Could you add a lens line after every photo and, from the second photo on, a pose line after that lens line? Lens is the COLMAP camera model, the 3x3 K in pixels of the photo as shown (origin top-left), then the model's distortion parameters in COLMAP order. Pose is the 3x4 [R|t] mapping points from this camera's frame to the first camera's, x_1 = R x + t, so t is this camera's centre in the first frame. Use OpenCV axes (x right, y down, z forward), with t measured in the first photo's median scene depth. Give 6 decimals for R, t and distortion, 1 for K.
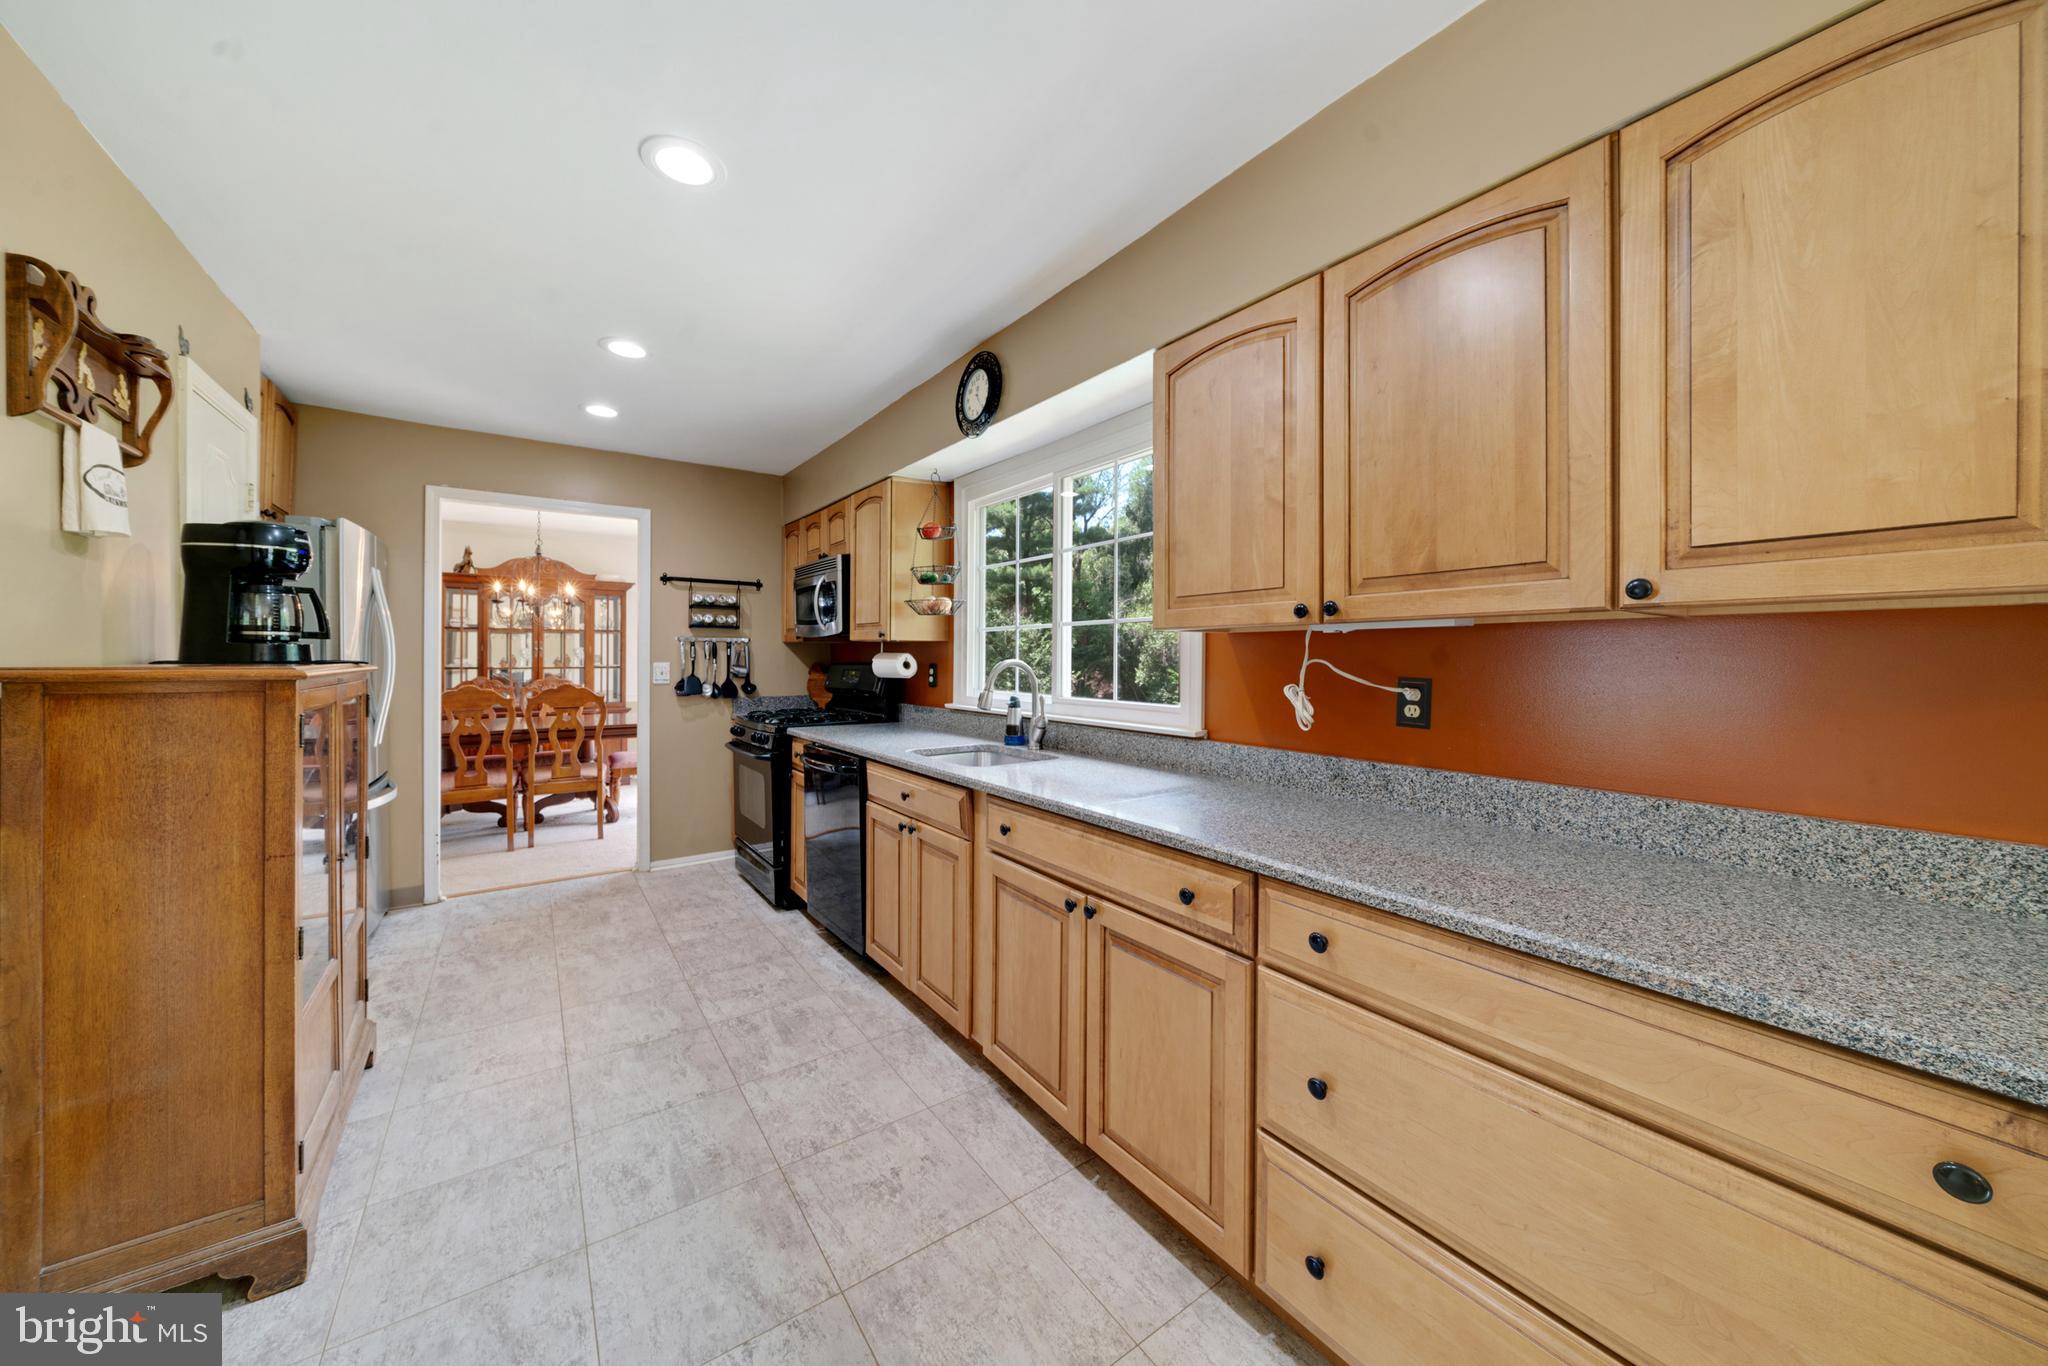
lens RADIAL K [[697.8, 0, 1017.0], [0, 697.8, 655.8], [0, 0, 1]] dist [-0.000559, -0.000094]
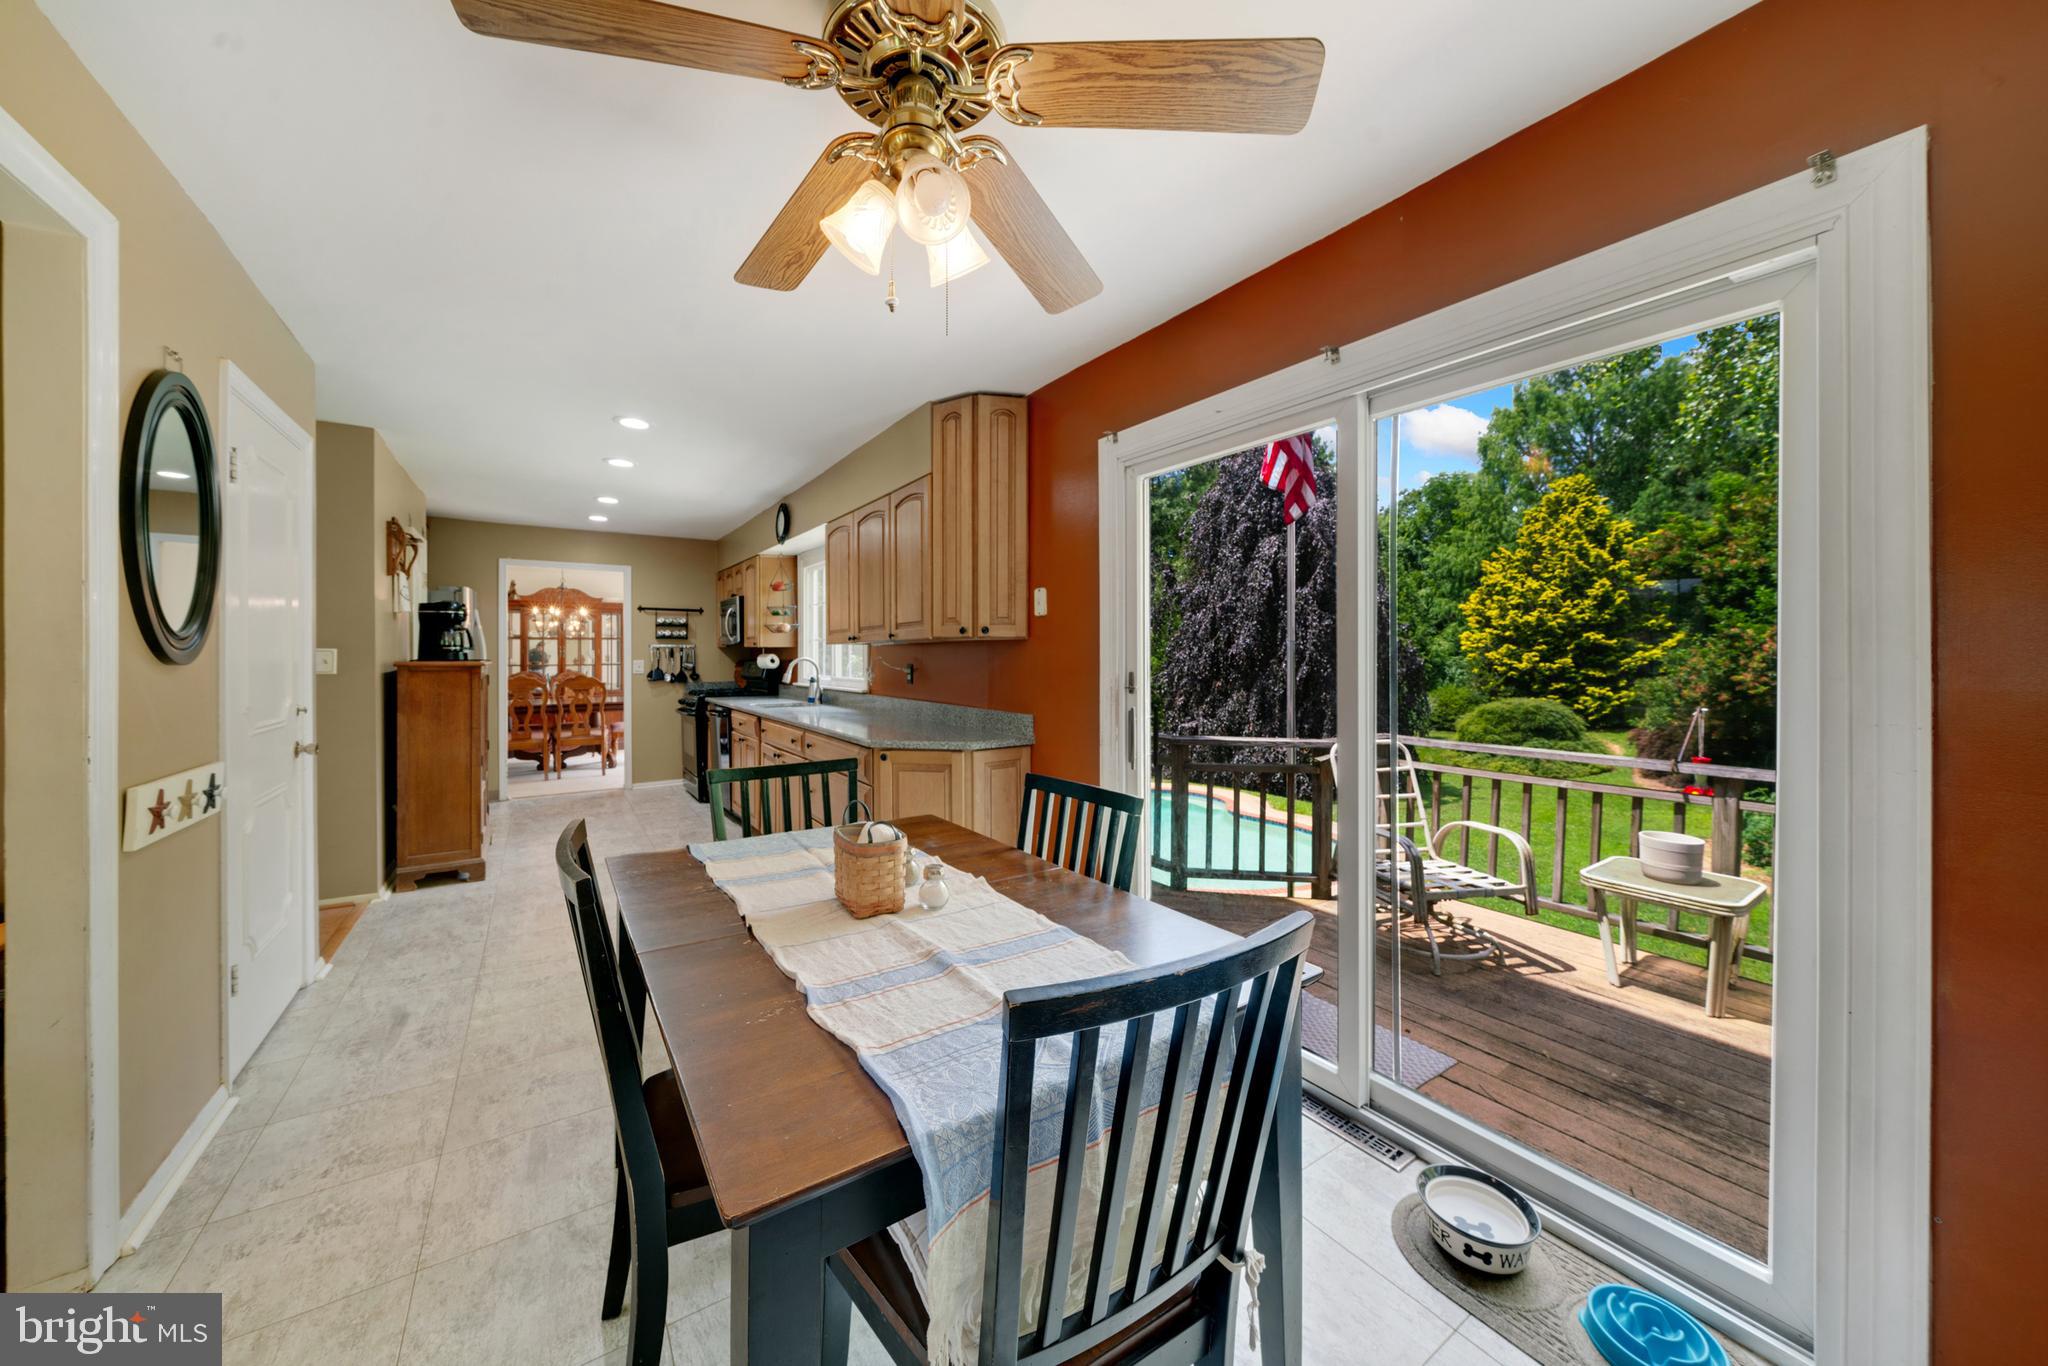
lens RADIAL K [[697.8, 0, 1017.0], [0, 697.8, 655.8], [0, 0, 1]] dist [-0.000559, -0.000094]
pose [[0.999774, -0.004756, -0.020729, 0.418315], [0.004813, 0.999985, 0.002699, -0.001425], [0.020716, -0.002798, 0.999781, -0.623614]]
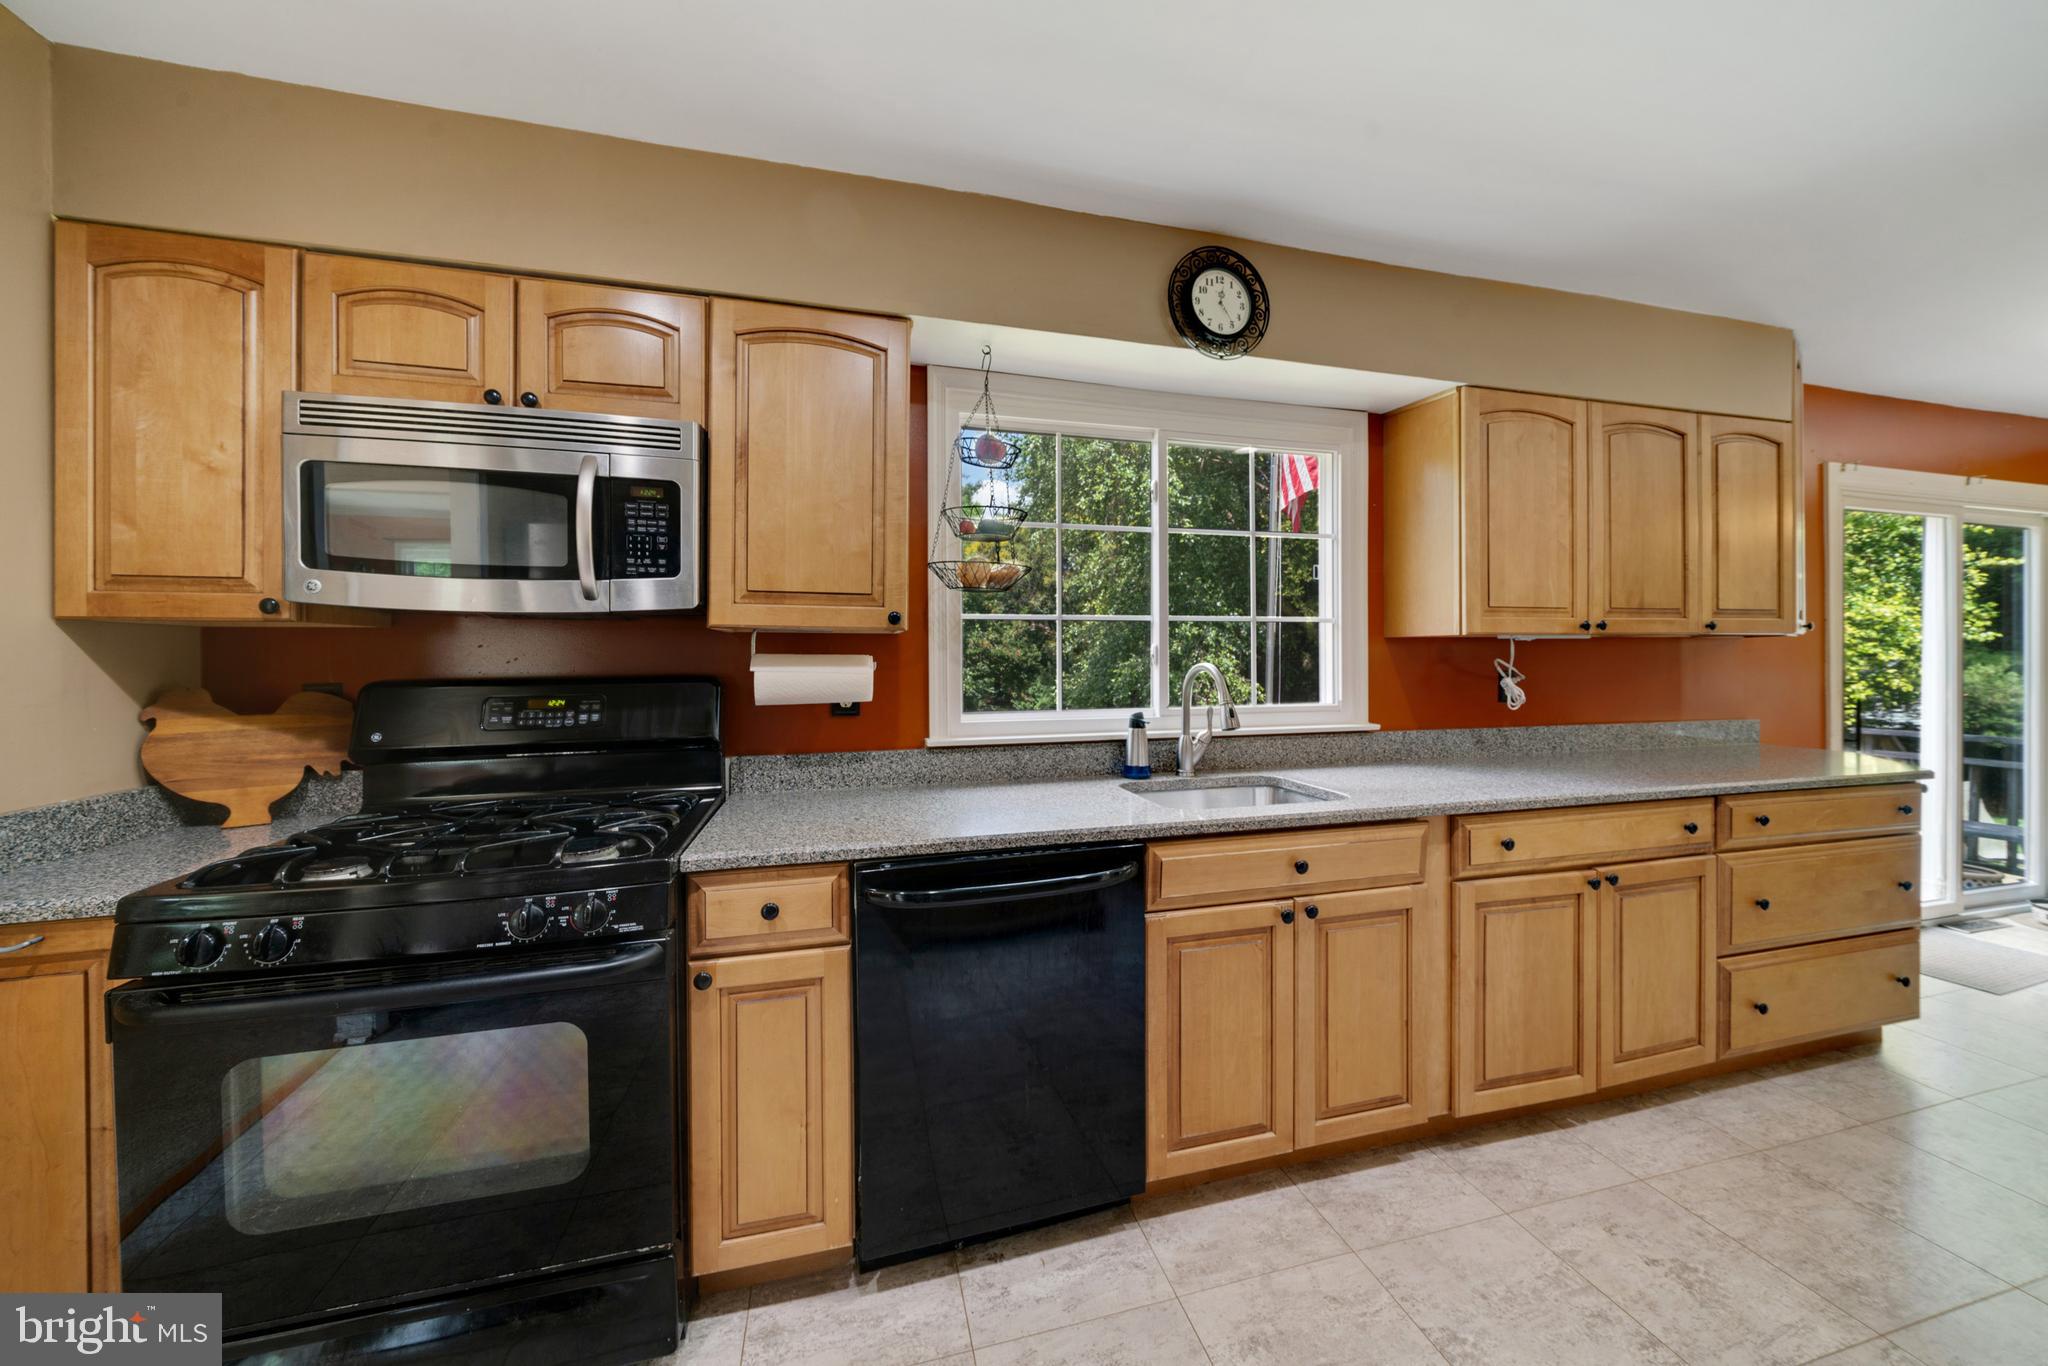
lens RADIAL K [[707.7, 0, 1024.3], [0, 707.7, 656.4], [0, 0, 1]] dist [-0.000515, -0.000031]
pose [[0.351579, -0.004047, 0.936150, -0.526909], [0.003151, 0.999990, 0.003139, -0.003208], [-0.936153, 0.001846, 0.351588, 0.594441]]
